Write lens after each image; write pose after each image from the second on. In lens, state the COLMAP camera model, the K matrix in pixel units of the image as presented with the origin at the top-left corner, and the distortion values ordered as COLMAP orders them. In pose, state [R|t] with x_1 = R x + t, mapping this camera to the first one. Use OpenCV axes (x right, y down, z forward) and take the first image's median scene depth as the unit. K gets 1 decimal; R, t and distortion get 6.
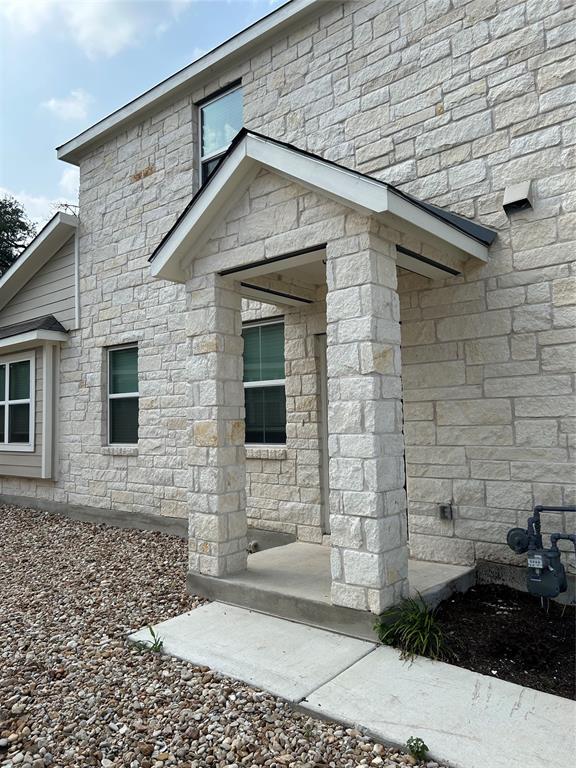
lens RADIAL K [[583.7, 0, 285.1], [0, 583.7, 384.5], [0, 0, 1]] dist [0.050750, -0.057244]
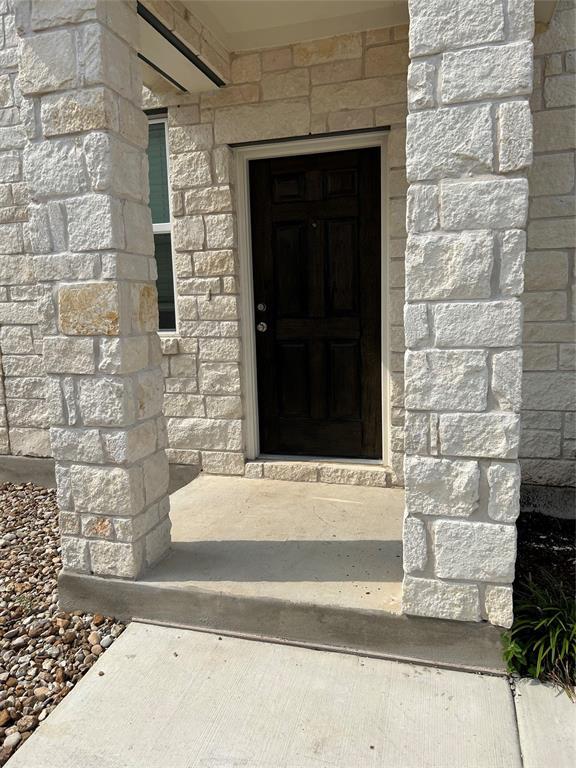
lens RADIAL K [[583.7, 0, 290.0], [0, 583.7, 386.6], [0, 0, 1]] dist [0.050750, -0.057244]
pose [[0.916639, -0.063273, 0.394677, -0.182499], [-0.014830, 0.981329, 0.191764, 0.051834], [-0.399441, -0.181631, 0.898586, 0.489401]]
